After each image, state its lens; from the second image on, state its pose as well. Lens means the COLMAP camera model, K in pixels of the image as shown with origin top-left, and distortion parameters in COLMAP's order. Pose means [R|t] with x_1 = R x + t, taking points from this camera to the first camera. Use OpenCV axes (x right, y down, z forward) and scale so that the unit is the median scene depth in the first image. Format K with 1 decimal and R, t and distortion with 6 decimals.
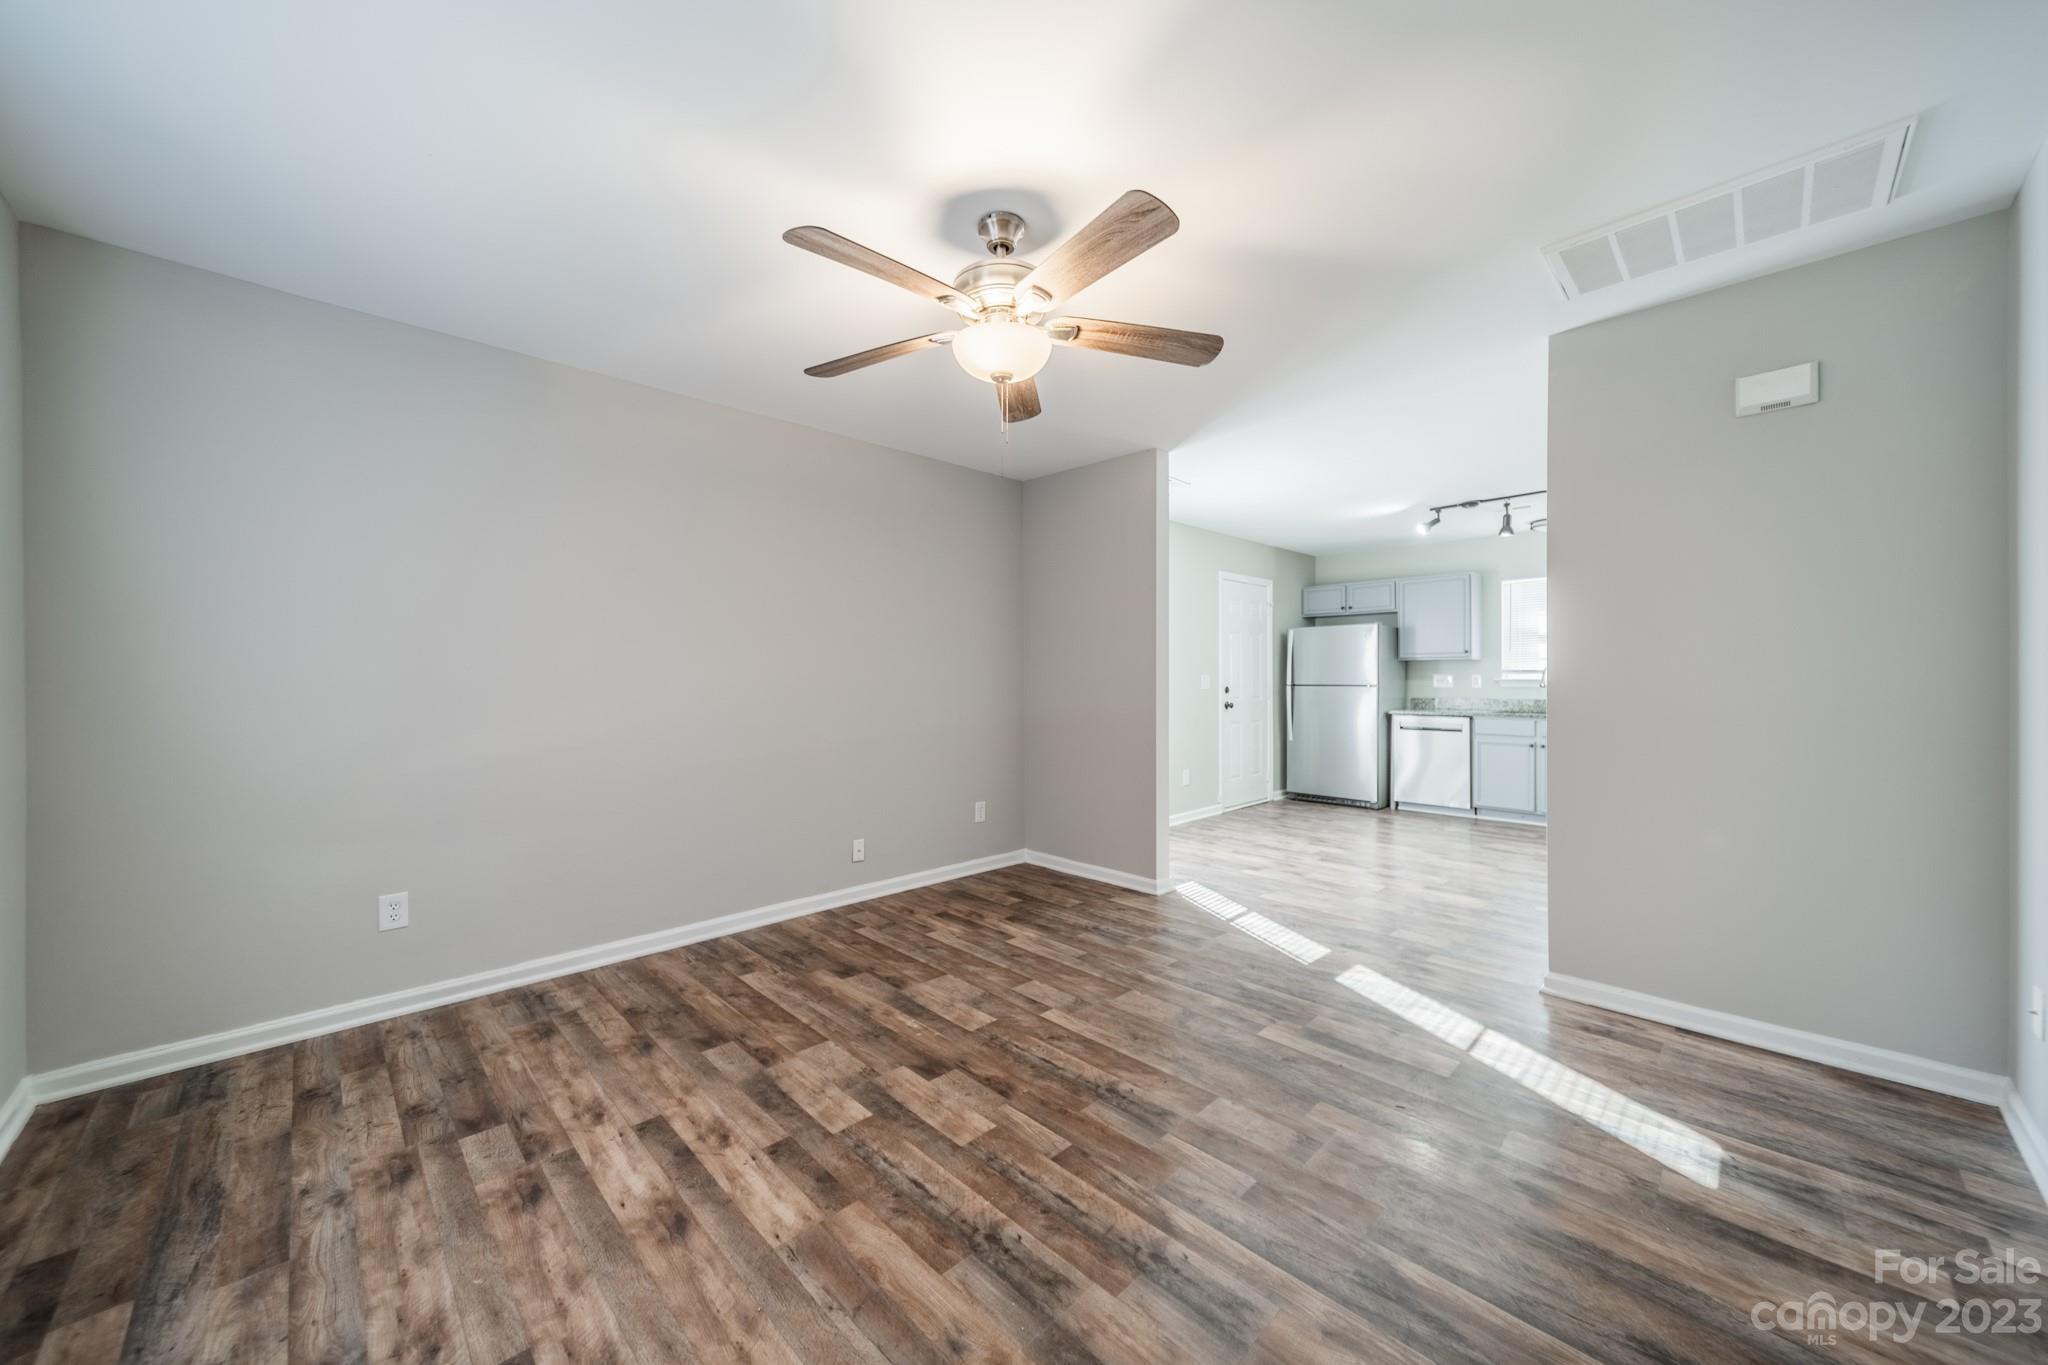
lens RADIAL K [[735.9, 0, 1027.7], [0, 735.9, 668.8], [0, 0, 1]] dist [0.006932, -0.000098]
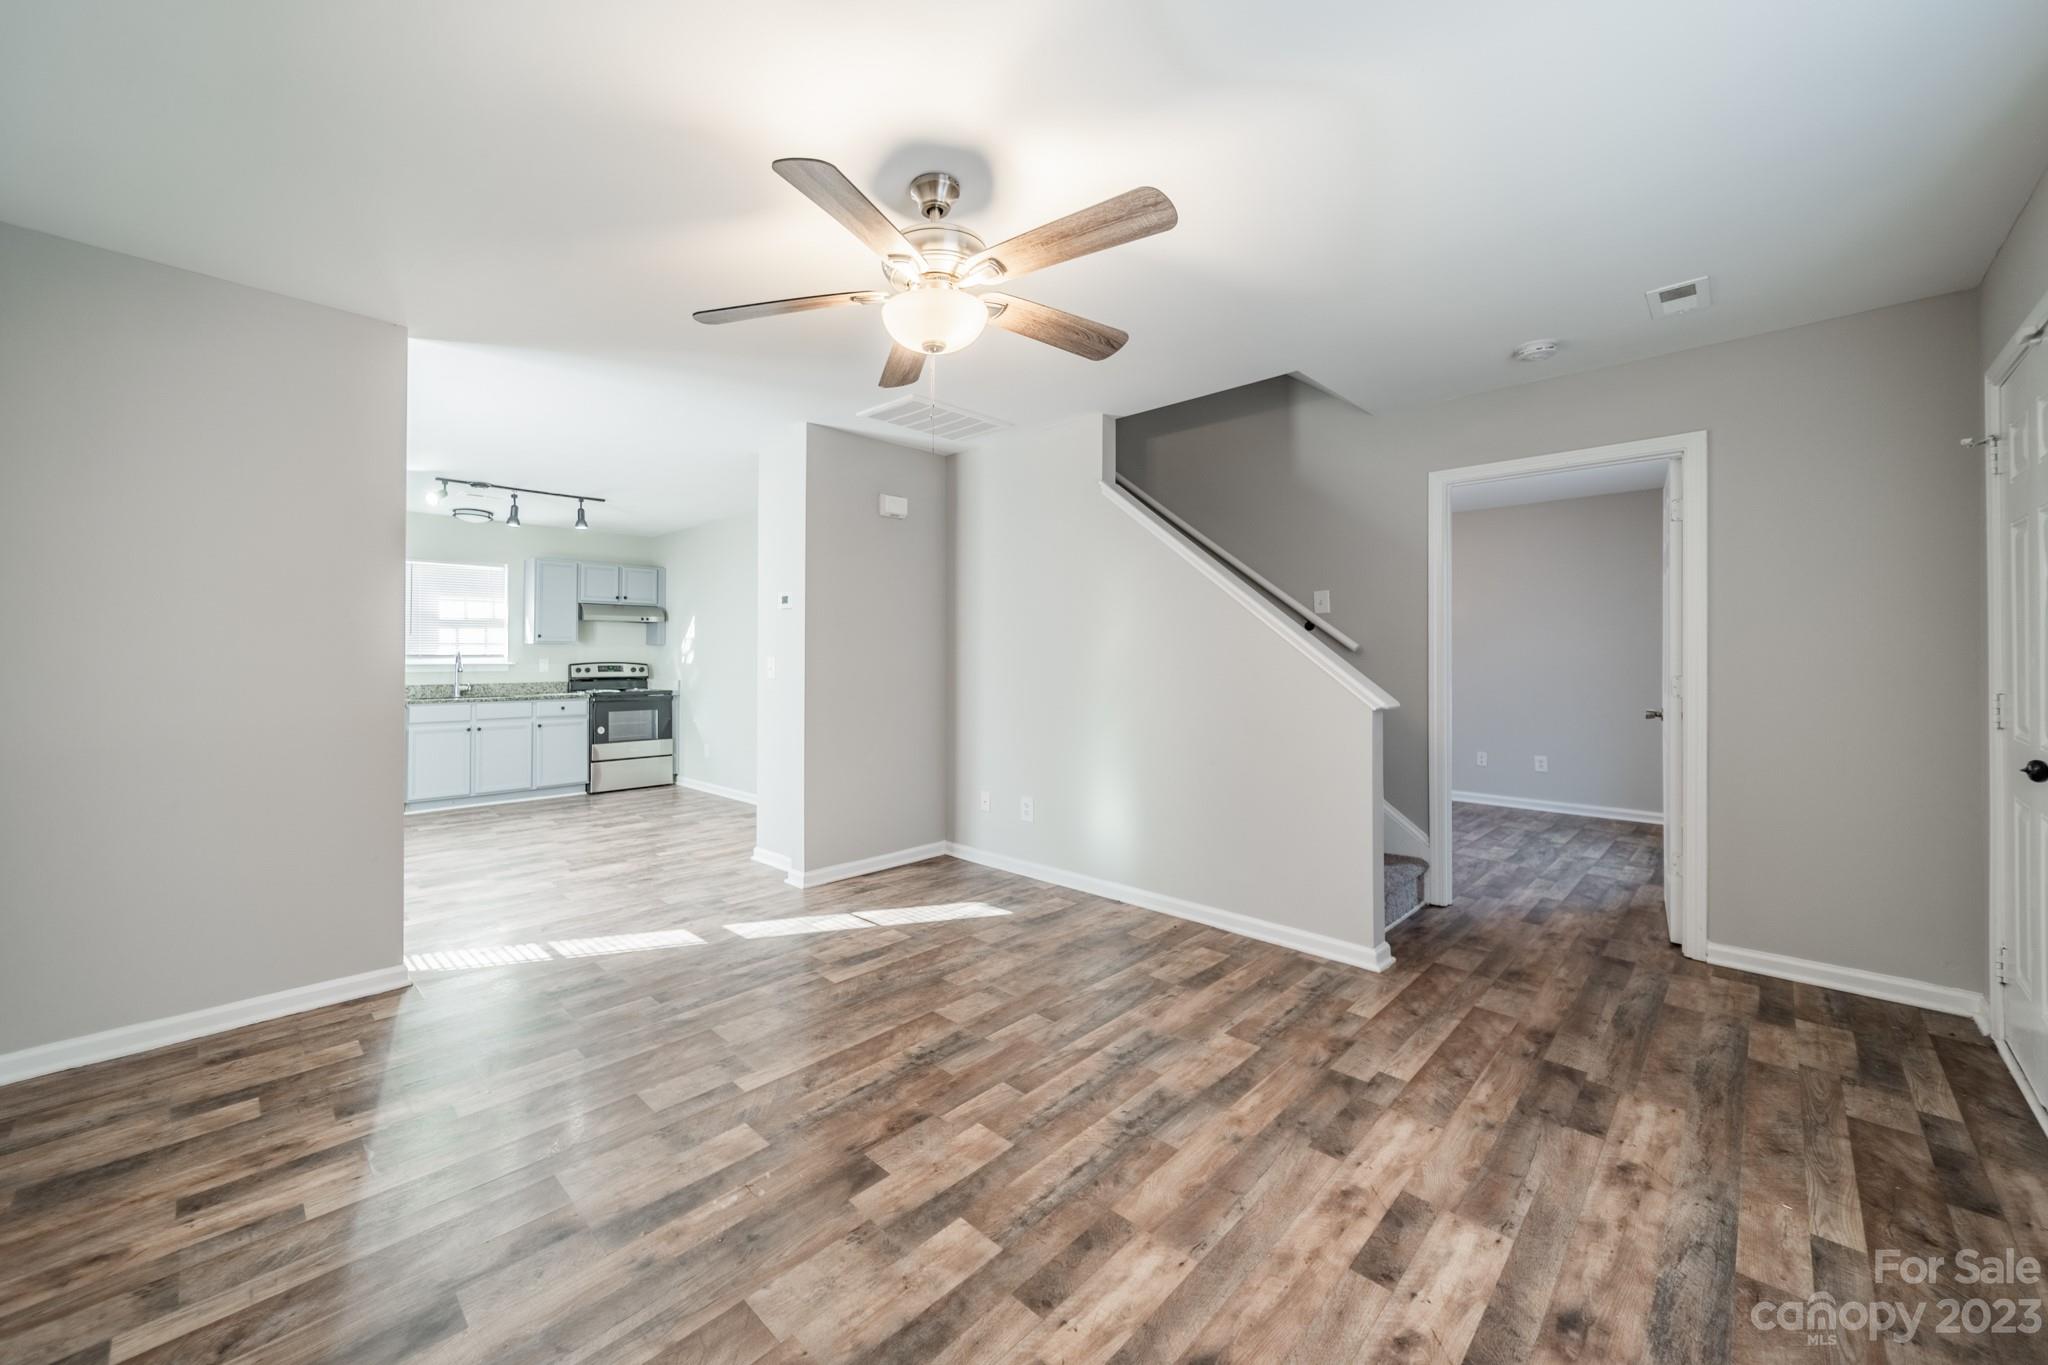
lens RADIAL K [[771.5, 0, 904.7], [0, 771.5, 678.6], [0, 0, 1]] dist [0.005716, -0.000131]
pose [[0.043165, -0.021772, 0.998831, -1.159497], [-0.011492, 0.999686, 0.022287, 0.005429], [-0.999002, -0.012441, 0.042901, 1.157455]]
